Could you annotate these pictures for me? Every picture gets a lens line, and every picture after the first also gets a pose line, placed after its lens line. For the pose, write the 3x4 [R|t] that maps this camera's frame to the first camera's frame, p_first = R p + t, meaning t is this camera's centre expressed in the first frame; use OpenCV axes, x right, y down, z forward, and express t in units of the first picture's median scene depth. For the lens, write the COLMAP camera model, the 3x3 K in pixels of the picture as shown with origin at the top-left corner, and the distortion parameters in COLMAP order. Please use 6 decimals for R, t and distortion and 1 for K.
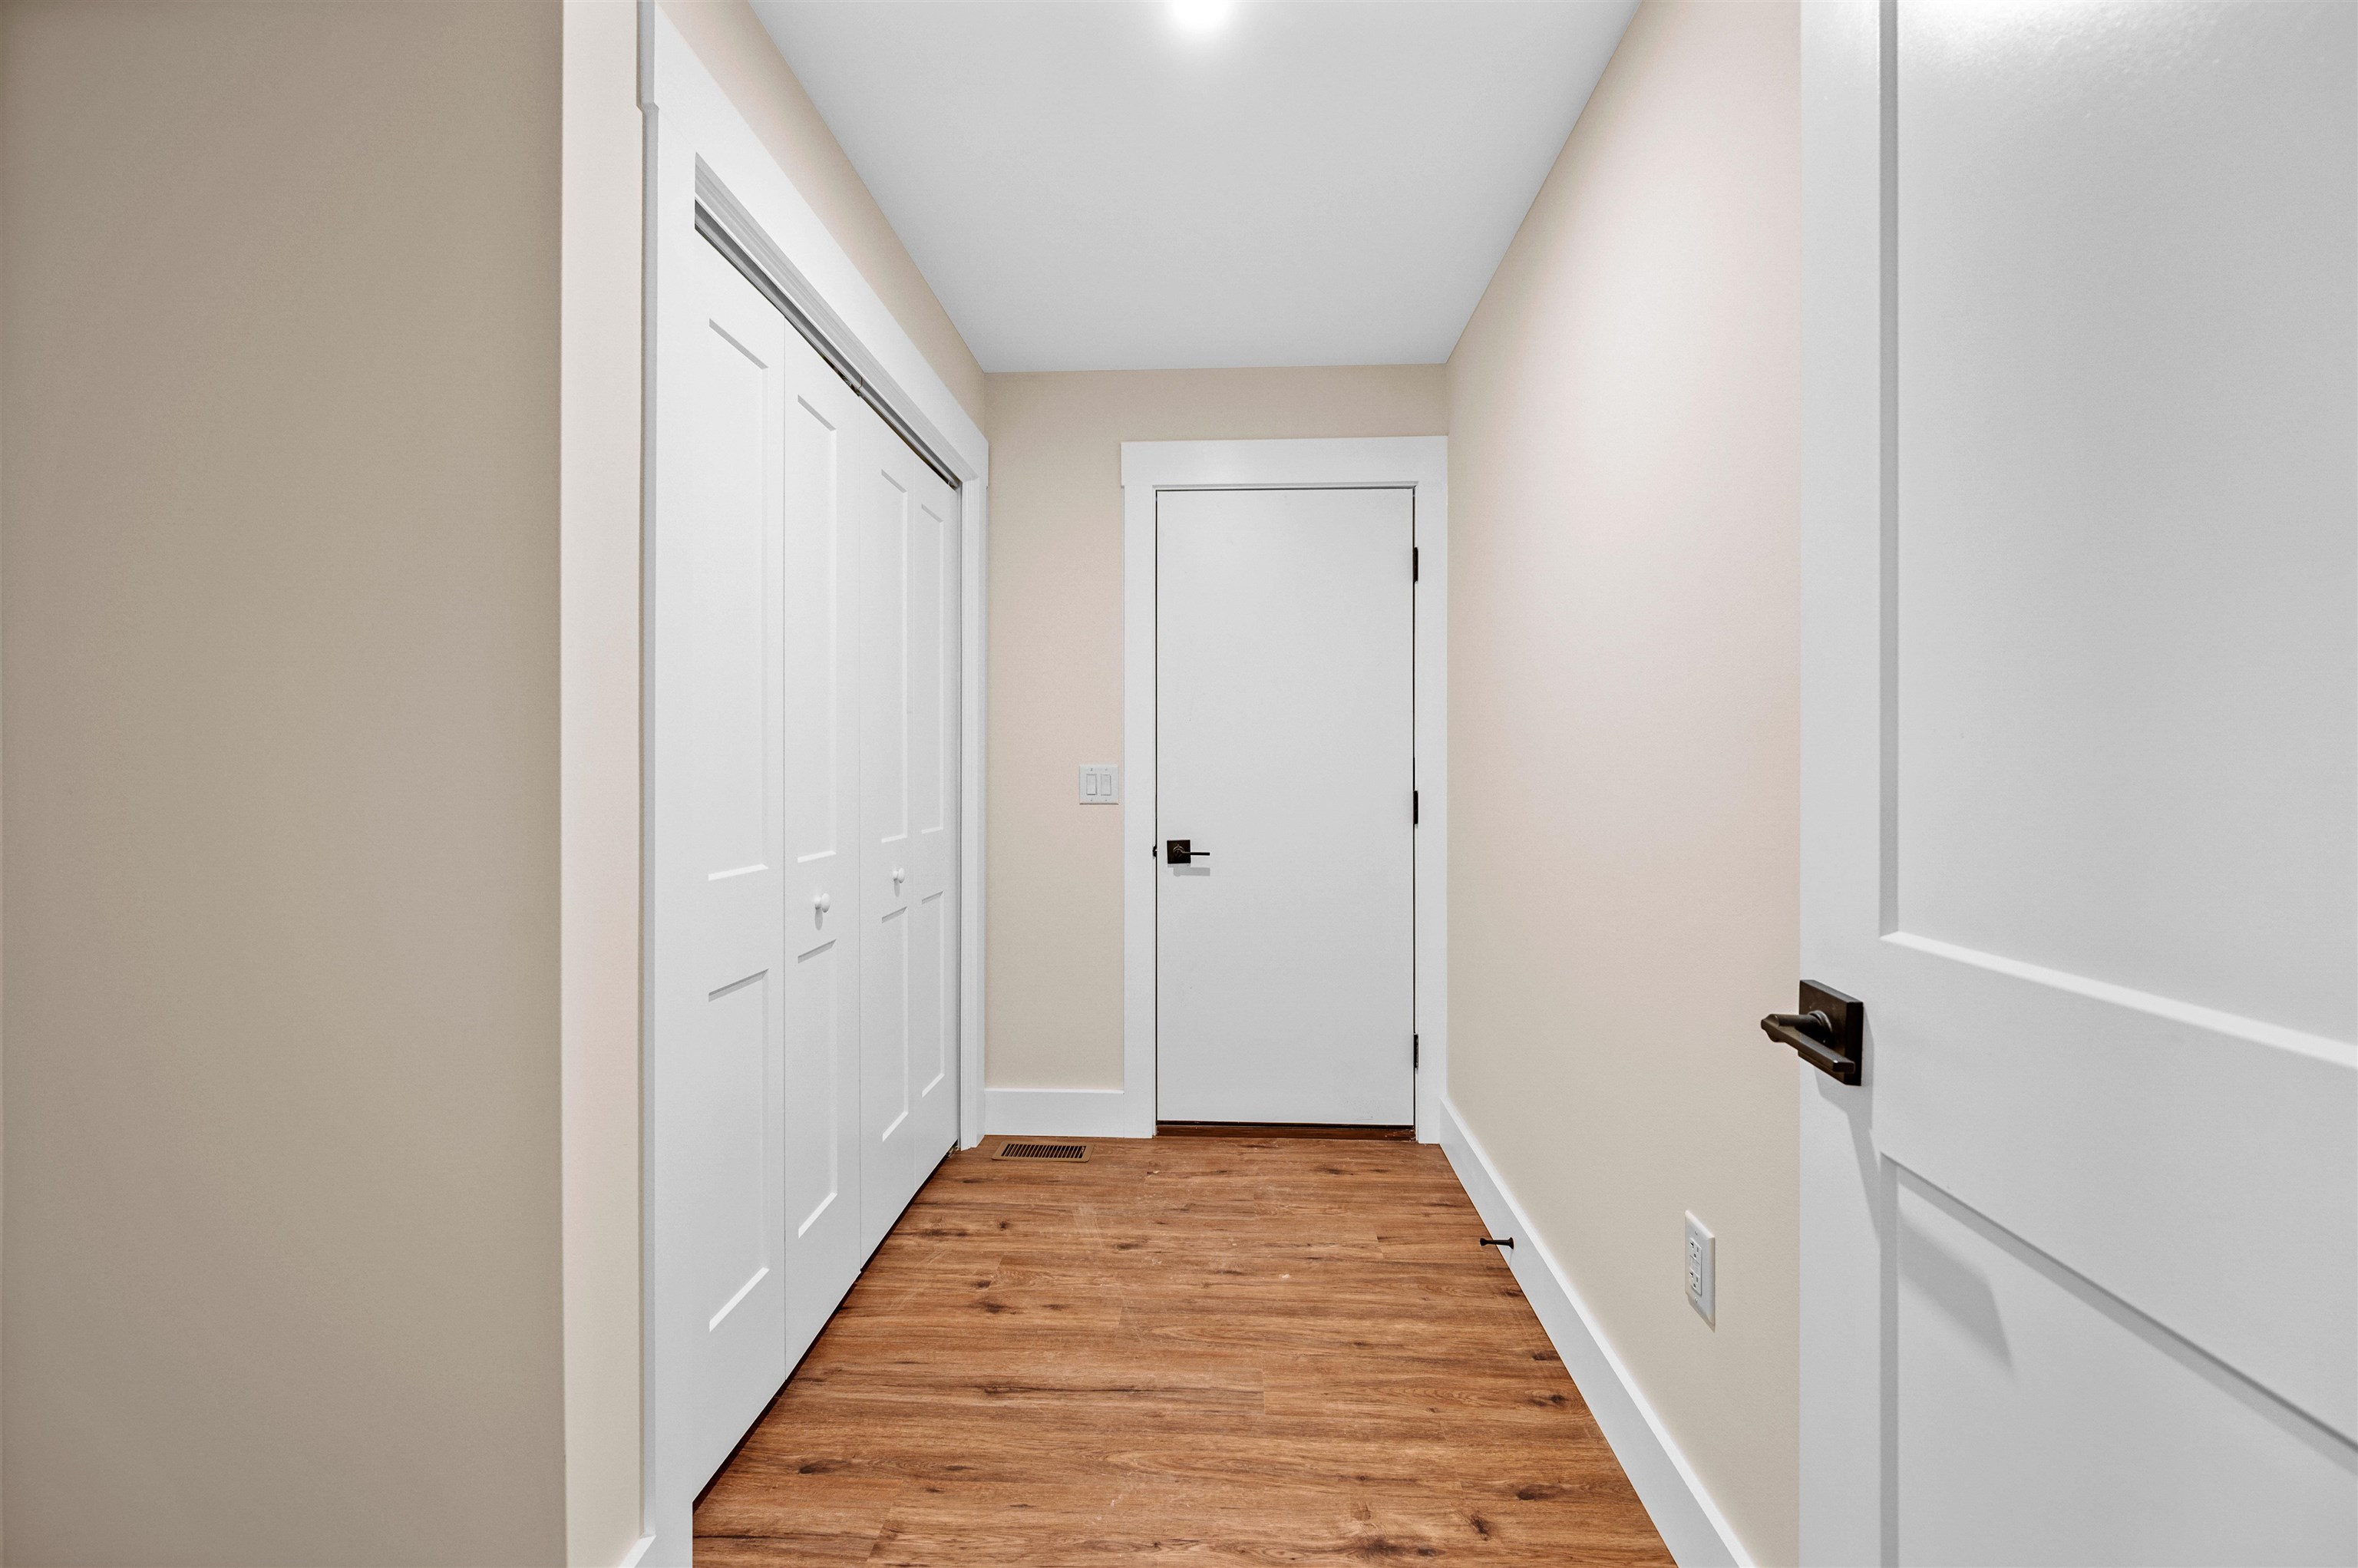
lens RADIAL K [[970.6, 0, 1158.9], [0, 970.6, 770.1], [0, 0, 1]] dist [0.000820, -0.000443]
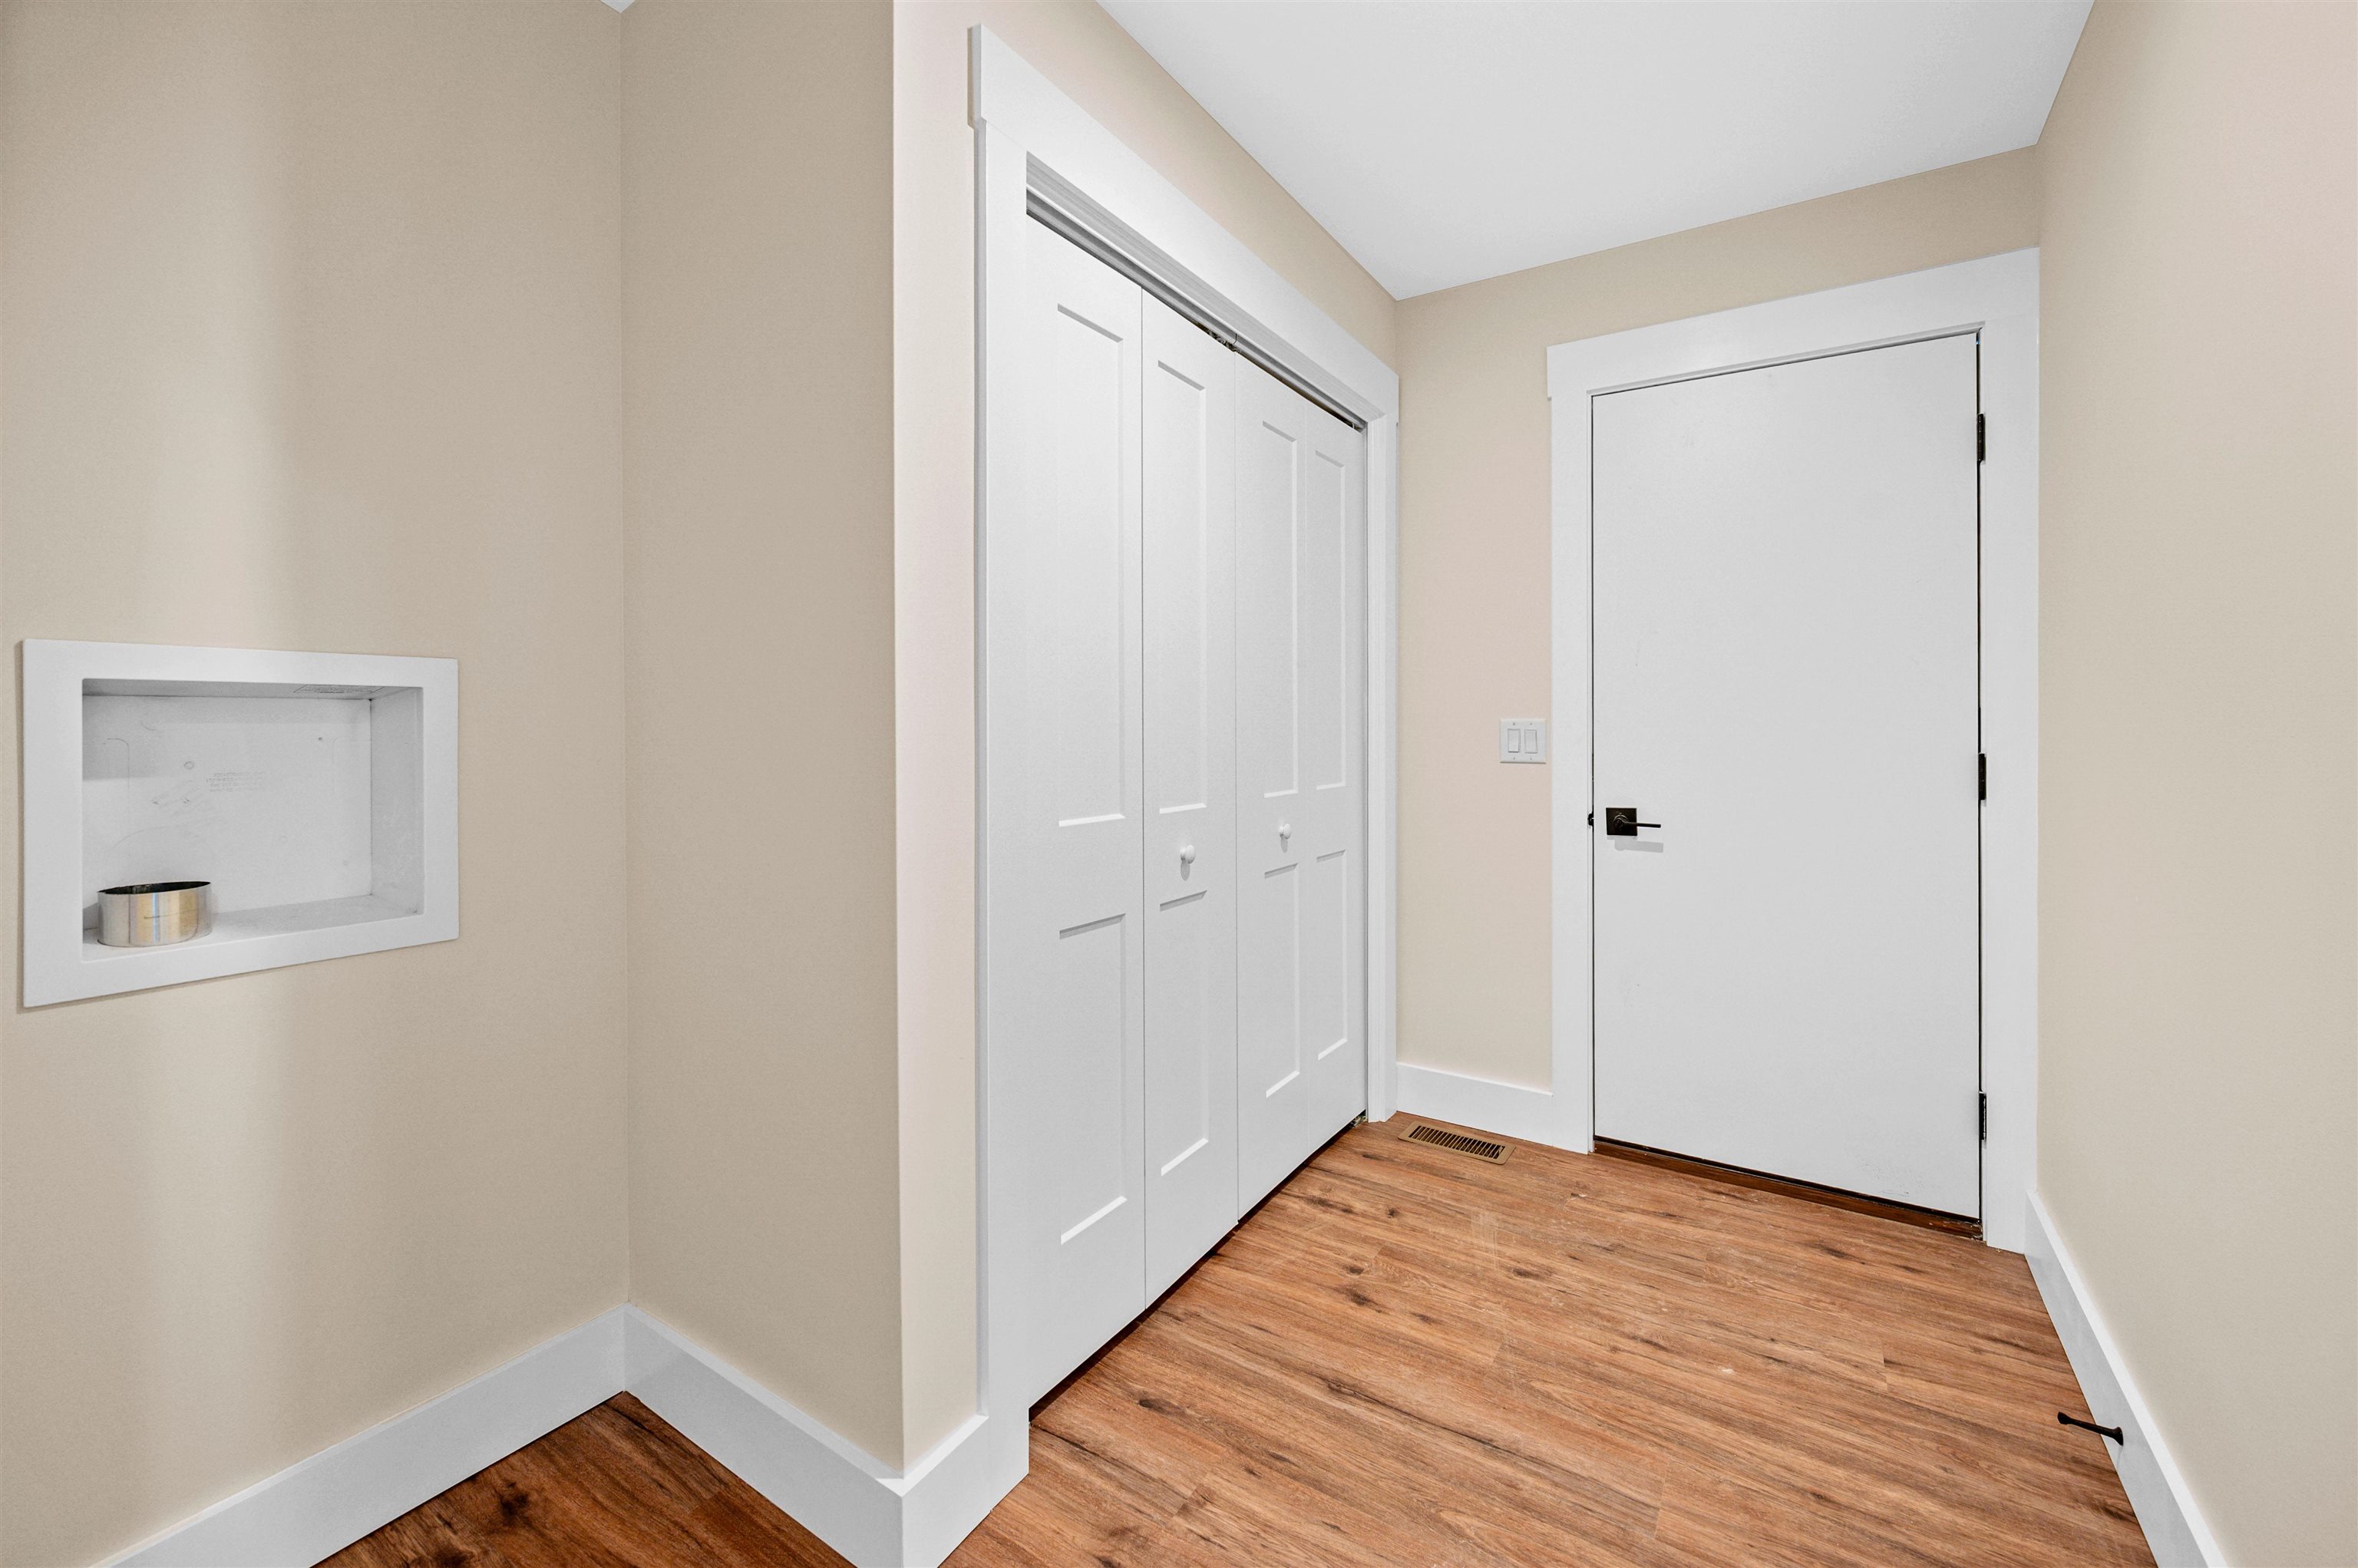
lens RADIAL K [[970.6, 0, 1141.3], [0, 970.6, 727.9], [0, 0, 1]] dist [0.000820, -0.000443]
pose [[0.862161, 0.003093, -0.506624, 0.118183], [-0.001164, 0.999991, 0.004125, -0.000137], [0.506632, -0.002967, 0.862157, 0.086233]]
